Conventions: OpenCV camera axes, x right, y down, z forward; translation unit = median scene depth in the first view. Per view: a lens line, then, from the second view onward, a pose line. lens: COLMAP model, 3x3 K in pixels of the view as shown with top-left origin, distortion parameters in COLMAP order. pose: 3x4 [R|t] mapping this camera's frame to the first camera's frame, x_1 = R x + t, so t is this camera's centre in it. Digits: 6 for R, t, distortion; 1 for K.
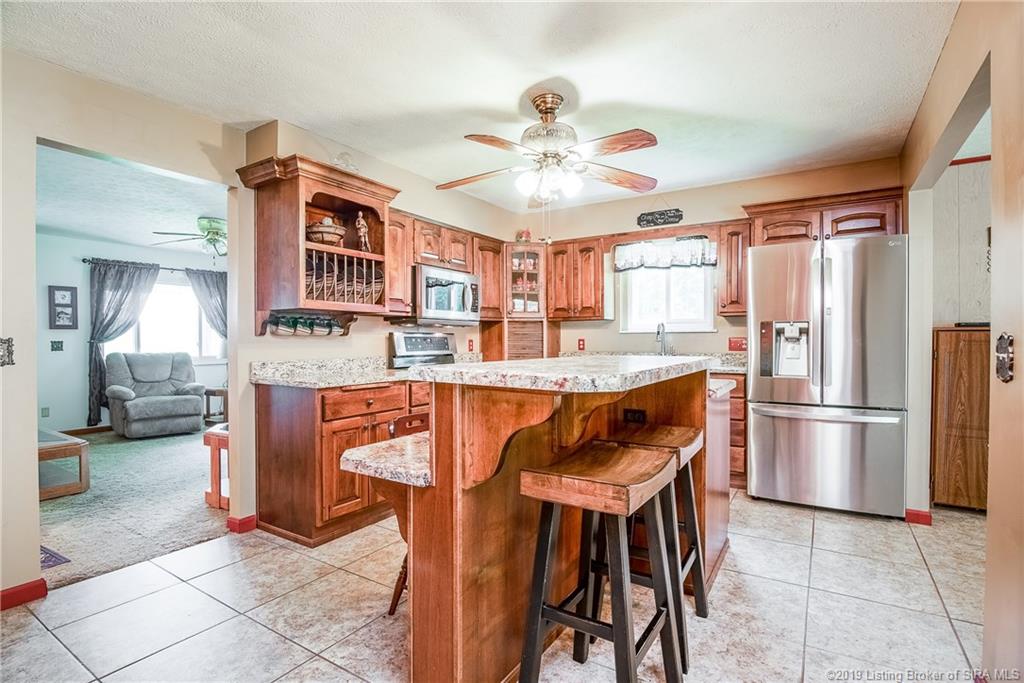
lens RADIAL K [[504.8, 0, 509.4], [0, 504.8, 346.1], [0, 0, 1]] dist [-0.020269, 0.001409]
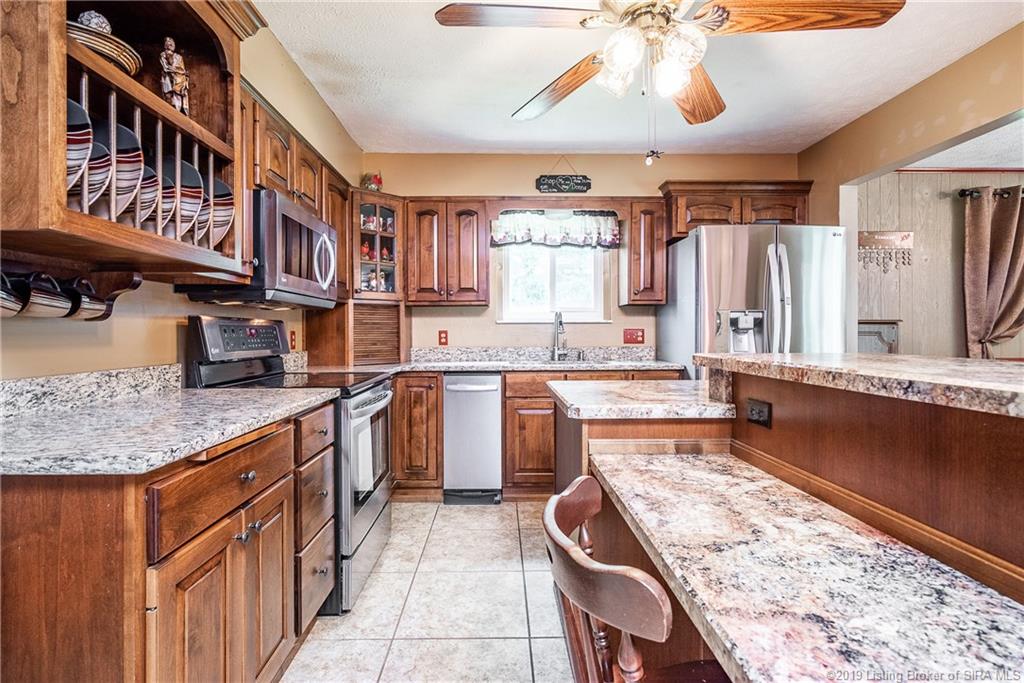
lens RADIAL K [[504.8, 0, 516.3], [0, 504.8, 329.1], [0, 0, 1]] dist [-0.020269, 0.001409]
pose [[0.835309, 0.004762, 0.549760, -0.215736], [0.006730, 0.999799, -0.018887, -0.001387], [-0.549740, 0.019476, 0.835109, 0.356461]]
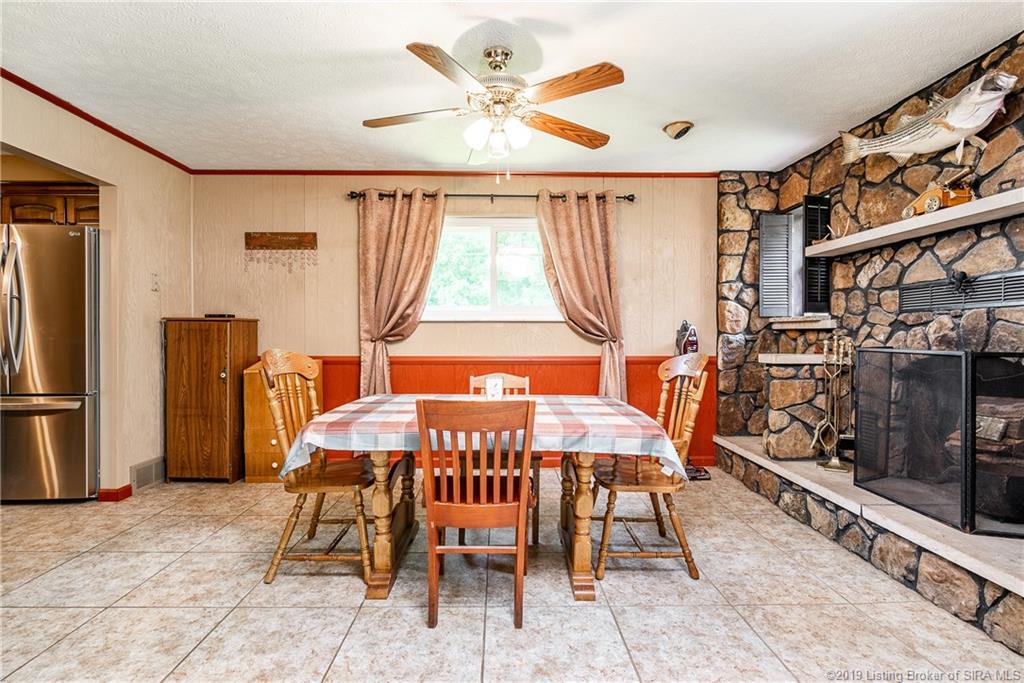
lens RADIAL K [[504.8, 0, 516.7], [0, 504.8, 337.0], [0, 0, 1]] dist [-0.020269, 0.001409]
pose [[0.815315, 0.006267, 0.578984, 0.639093], [0.001169, 0.999922, -0.012470, 0.015702], [-0.579017, 0.010844, 0.815243, -0.257550]]
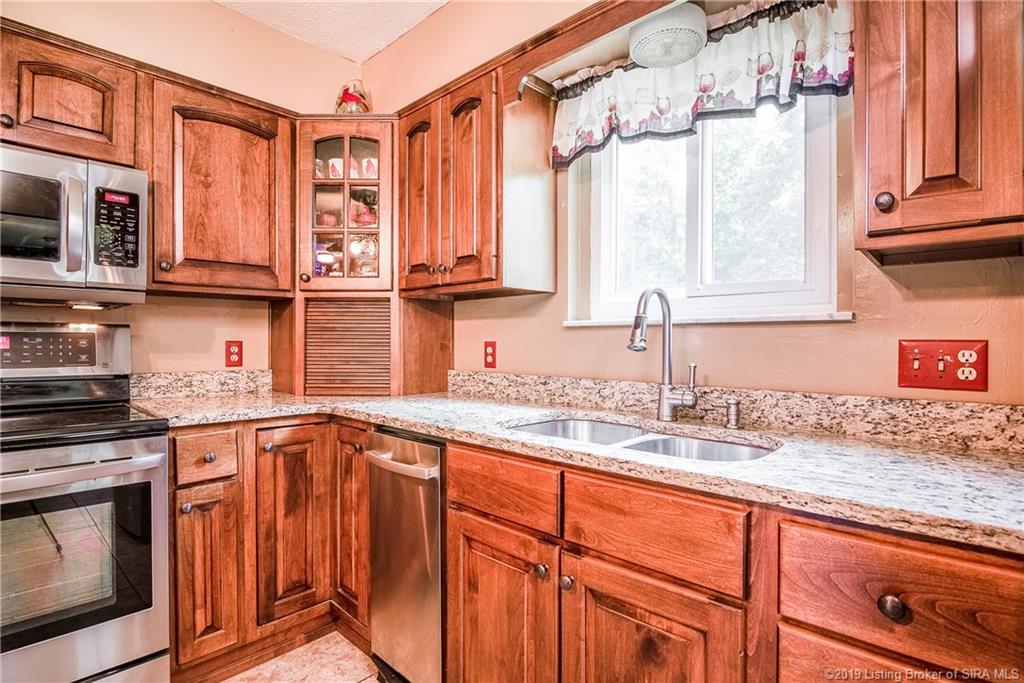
lens RADIAL K [[504.8, 0, 504.2], [0, 504.8, 344.1], [0, 0, 1]] dist [-0.020269, 0.001409]
pose [[0.981620, 0.007395, -0.190705, 0.275964], [-0.008418, 0.999954, -0.004554, -0.011633], [0.190663, 0.006075, 0.981637, 0.689505]]
